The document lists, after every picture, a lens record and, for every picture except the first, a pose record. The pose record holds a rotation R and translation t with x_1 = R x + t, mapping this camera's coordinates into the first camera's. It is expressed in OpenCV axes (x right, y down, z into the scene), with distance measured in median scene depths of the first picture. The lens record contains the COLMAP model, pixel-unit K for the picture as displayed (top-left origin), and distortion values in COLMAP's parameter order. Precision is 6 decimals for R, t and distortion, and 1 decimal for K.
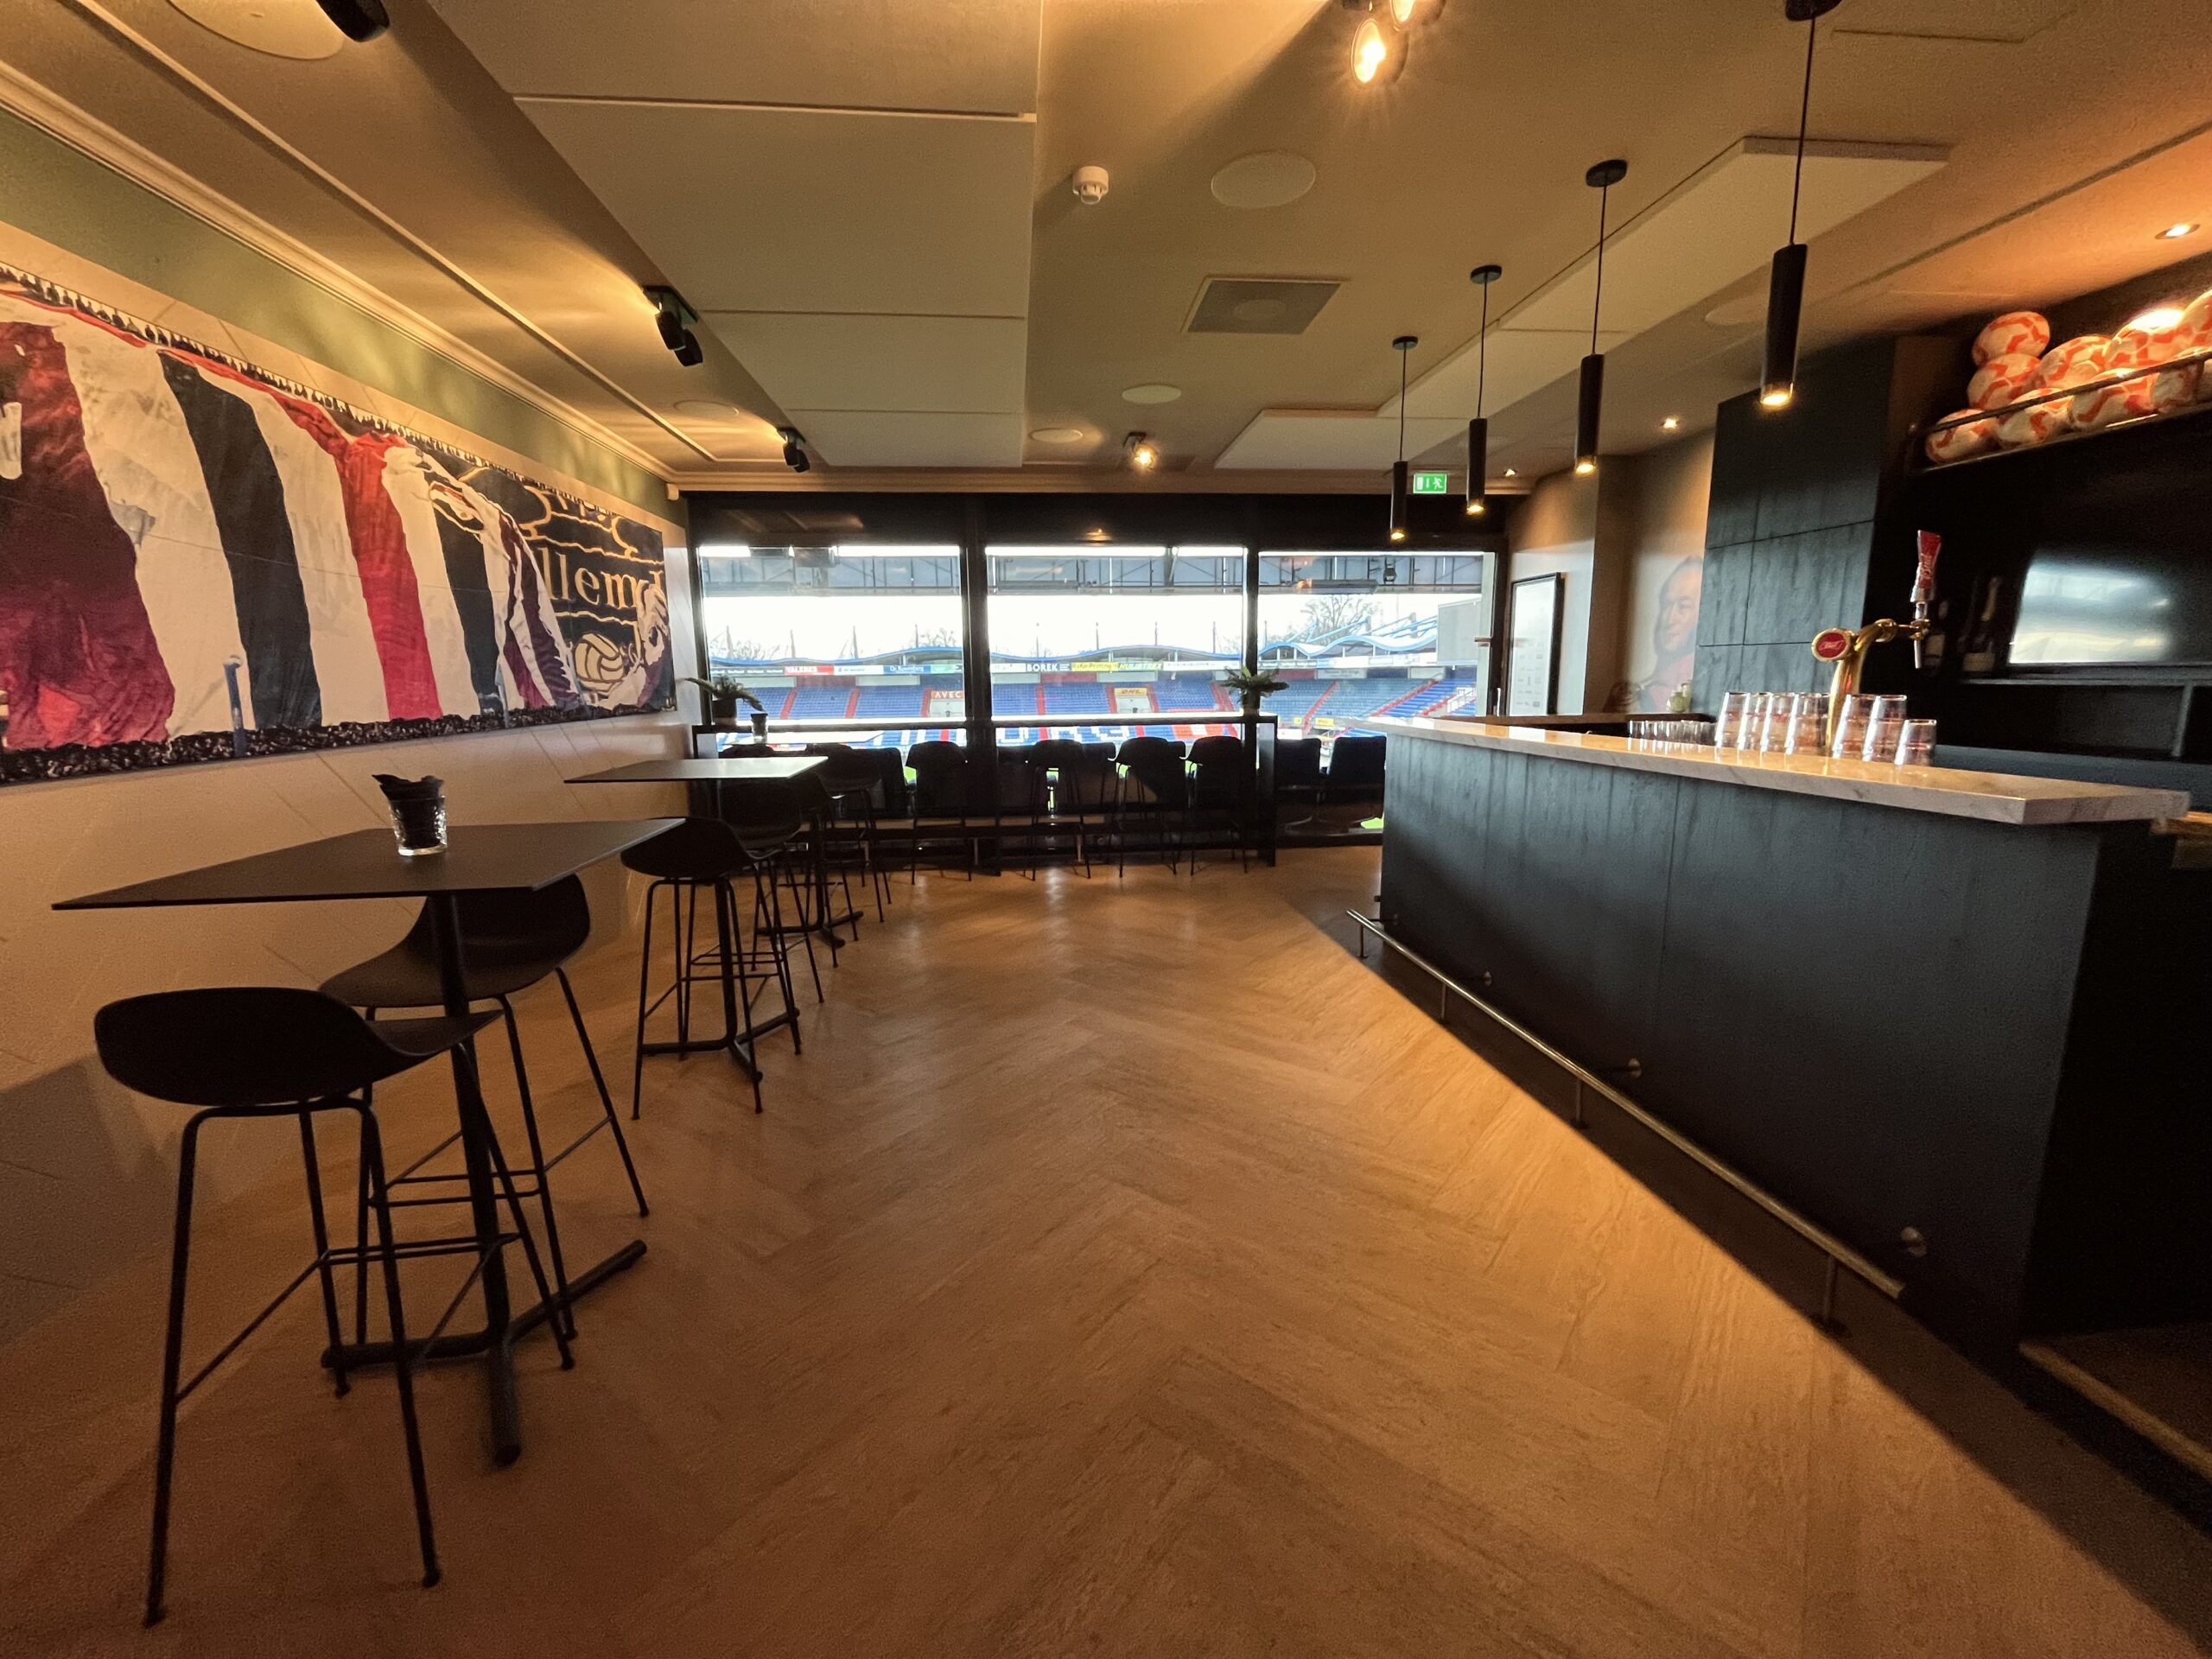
lens RADIAL K [[886.0, 0, 1110.1], [0, 886.0, 827.9], [0, 0, 1]] dist [-0.001883, 0.000657]
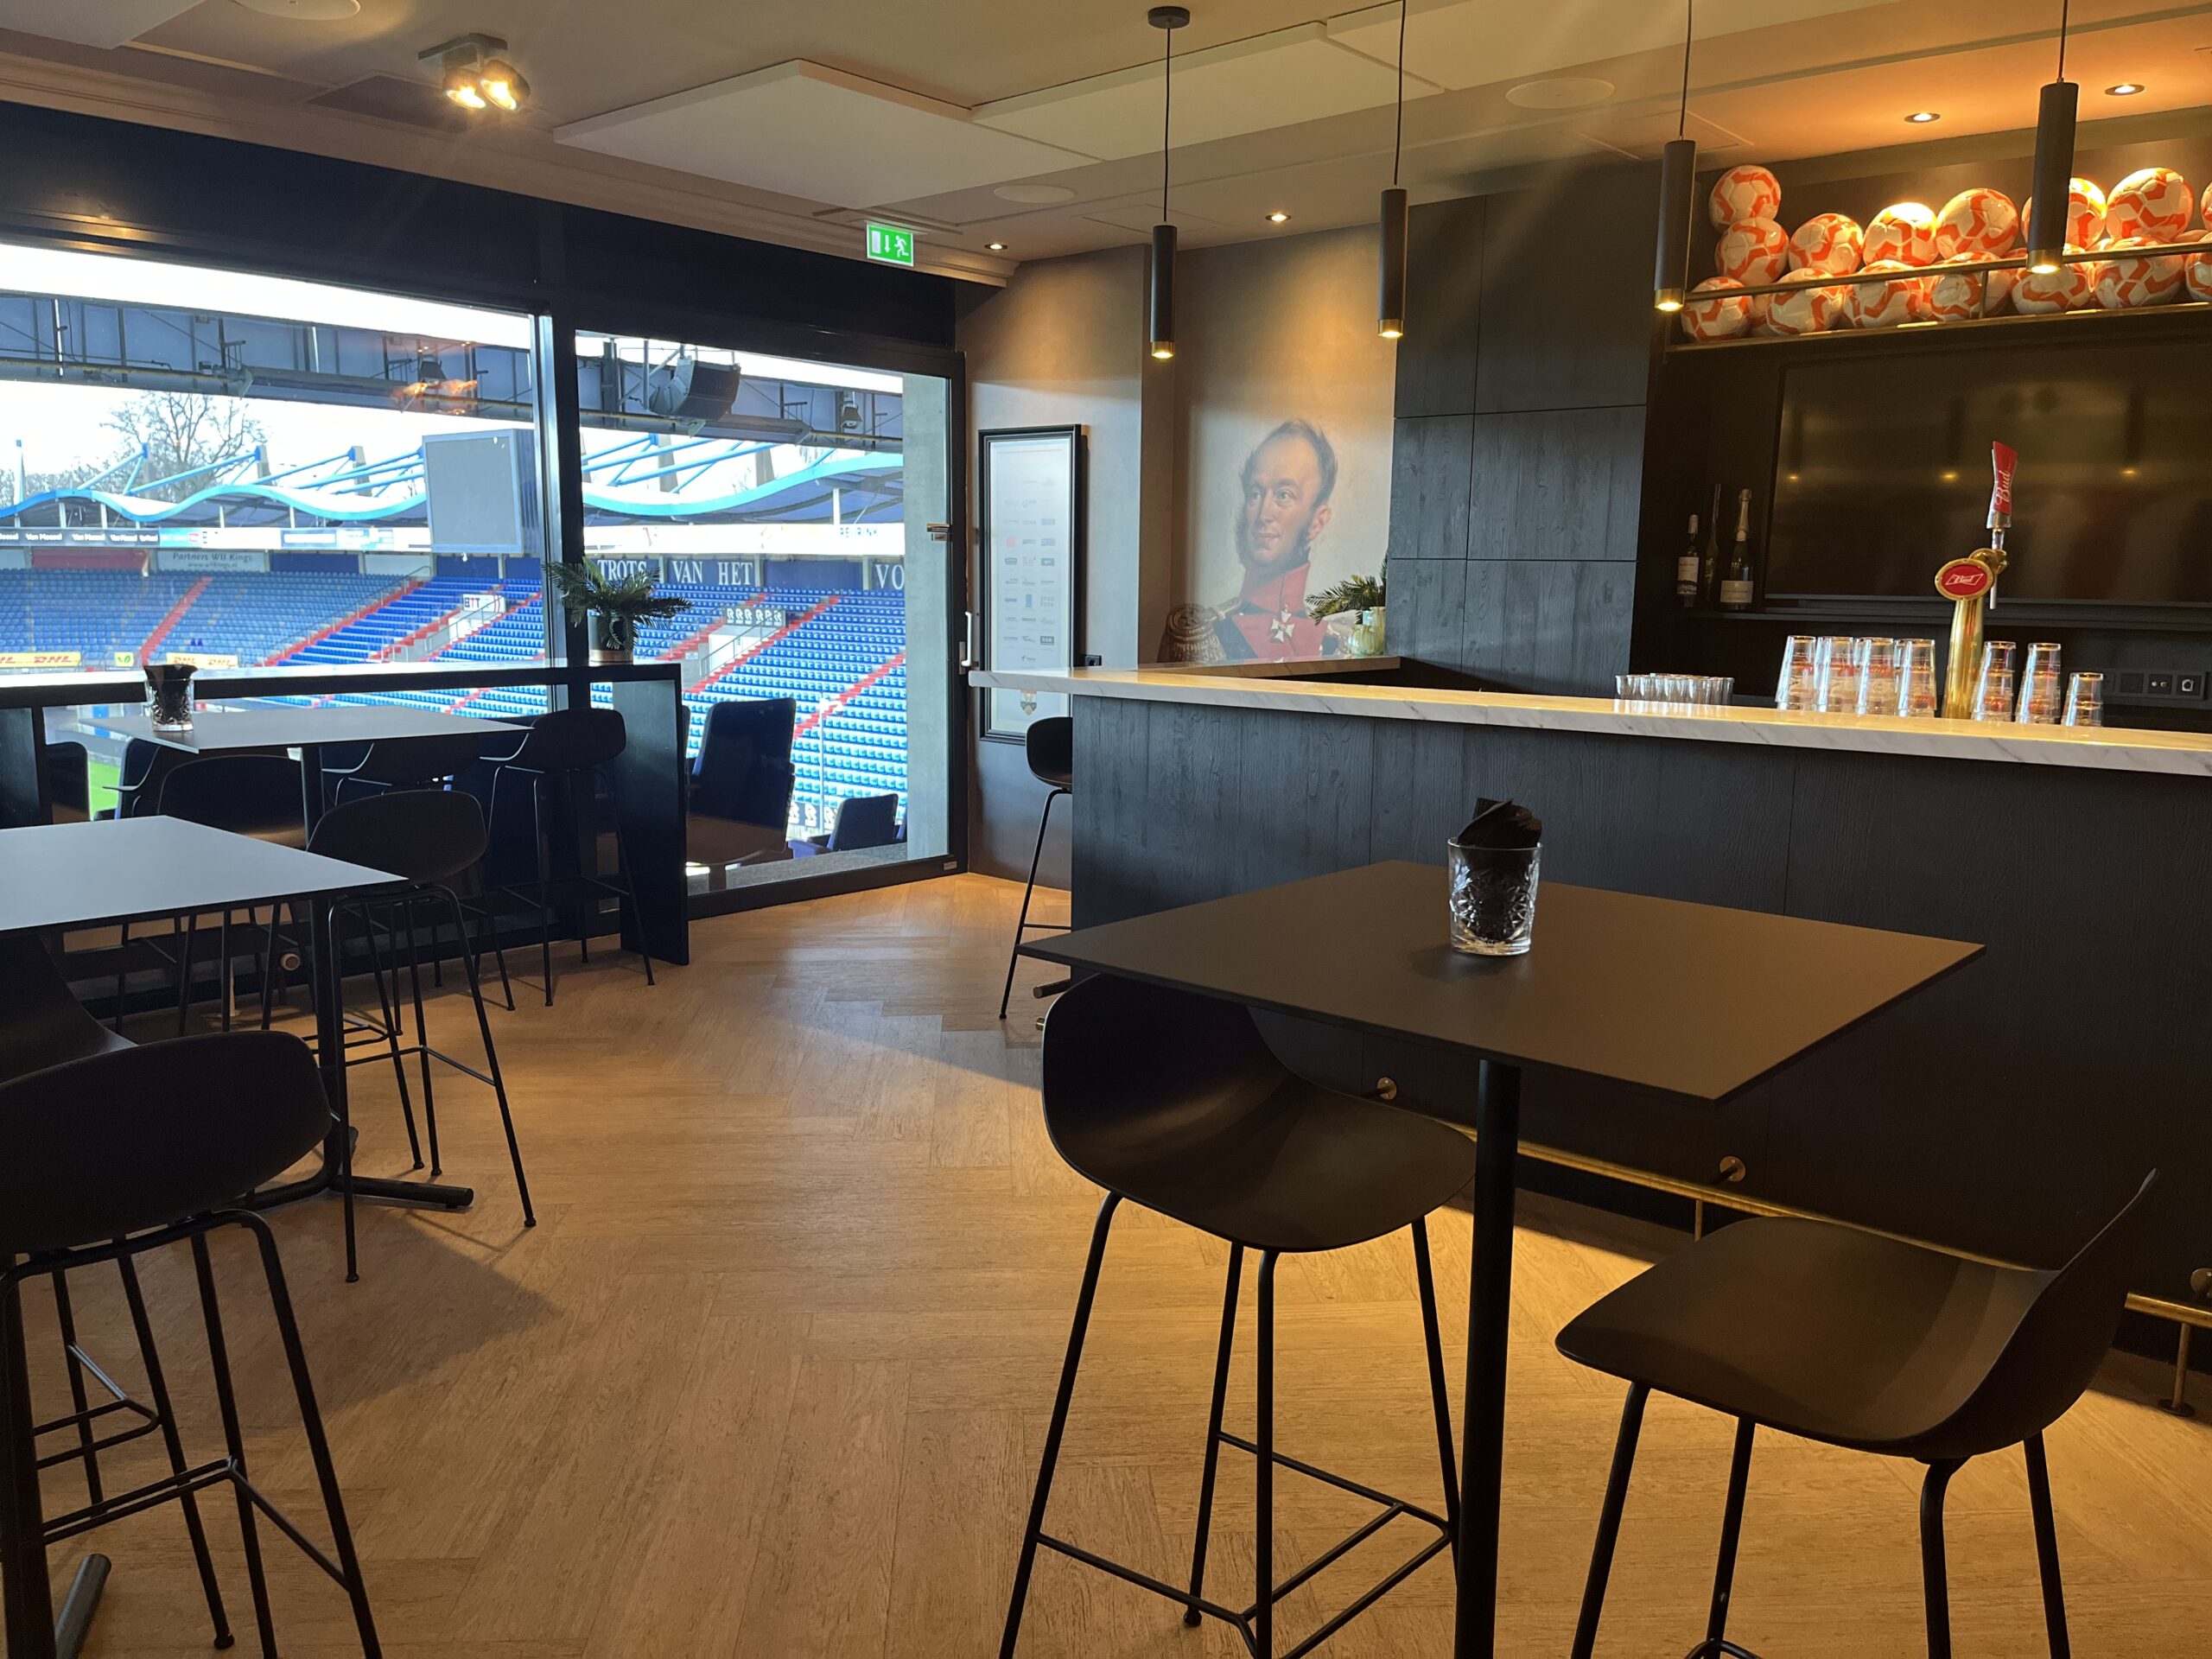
lens RADIAL K [[1660.2, 0, 1101.0], [0, 1660.2, 833.0], [0, 0, 1]] dist [0.048327, -0.014790]
pose [[0.739377, -0.079367, 0.668598, -0.406570], [0.089719, 0.995786, 0.018990, -0.041141], [-0.667288, 0.045945, 0.743382, 0.216414]]
